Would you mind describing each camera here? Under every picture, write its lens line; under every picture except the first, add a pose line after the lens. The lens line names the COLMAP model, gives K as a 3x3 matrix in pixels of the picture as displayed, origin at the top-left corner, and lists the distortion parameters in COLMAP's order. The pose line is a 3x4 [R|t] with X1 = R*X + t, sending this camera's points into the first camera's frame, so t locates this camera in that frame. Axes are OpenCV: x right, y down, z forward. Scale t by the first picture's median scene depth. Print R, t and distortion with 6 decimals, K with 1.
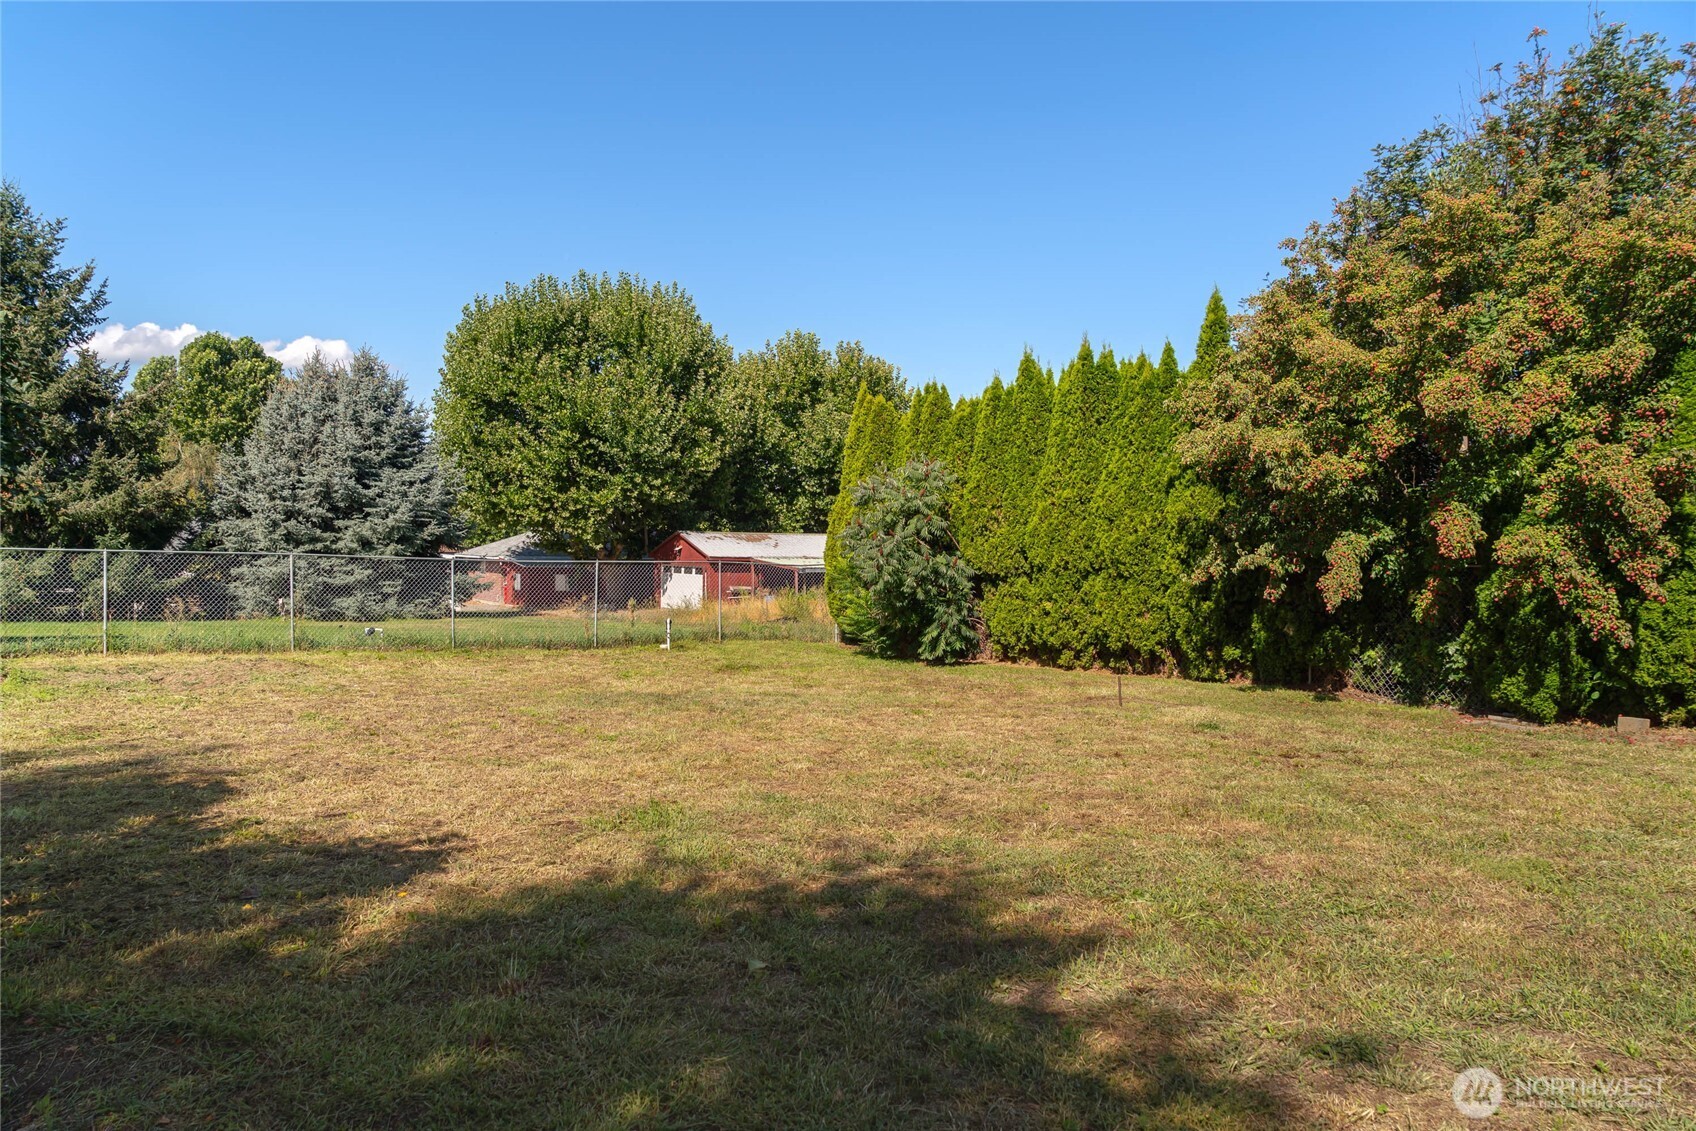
lens RADIAL K [[1203.0, 0, 848.0], [0, 1203.0, 565.5], [0, 0, 1]] dist [-0.000329, 0.000354]
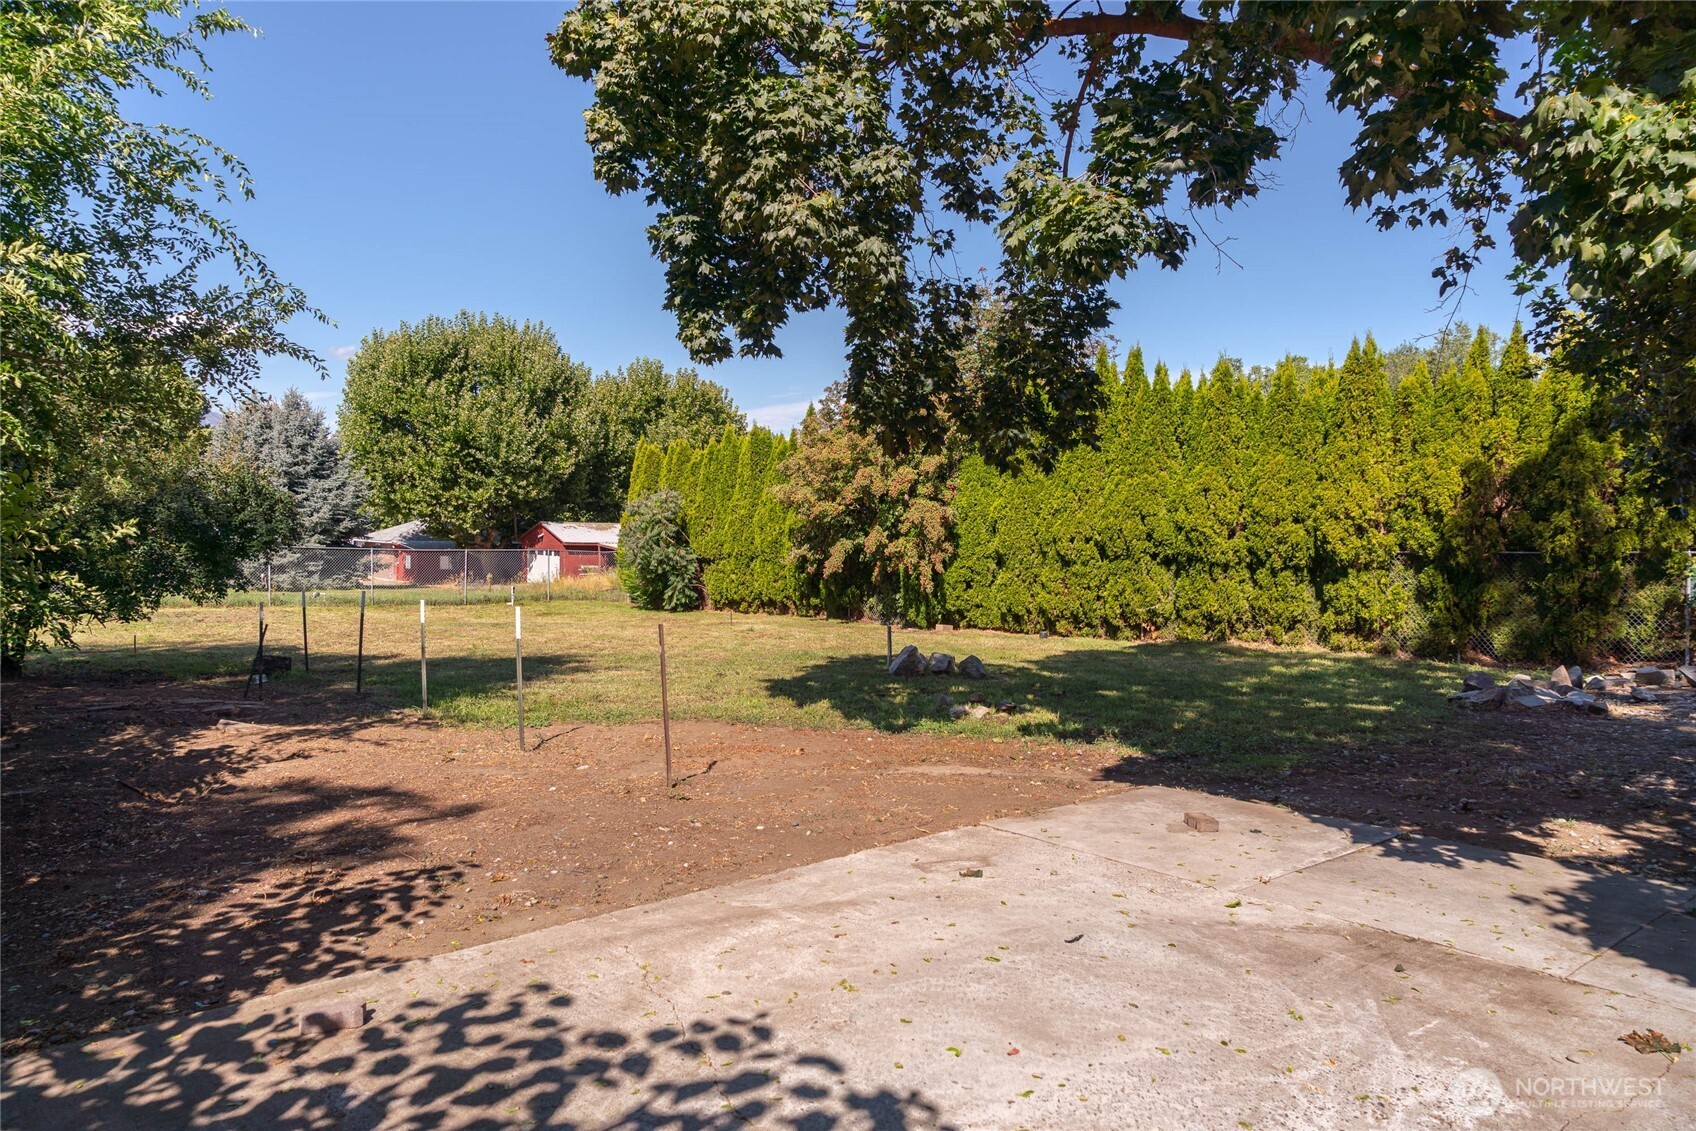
lens RADIAL K [[1114.1, 0, 854.8], [0, 1114.1, 542.3], [0, 0, 1]] dist [0.001987, 0.000750]
pose [[0.993251, 0.000330, 0.115980, 0.069797], [-0.000053, 0.999997, -0.002395, -0.005558], [-0.115981, 0.002372, 0.993249, -0.278789]]
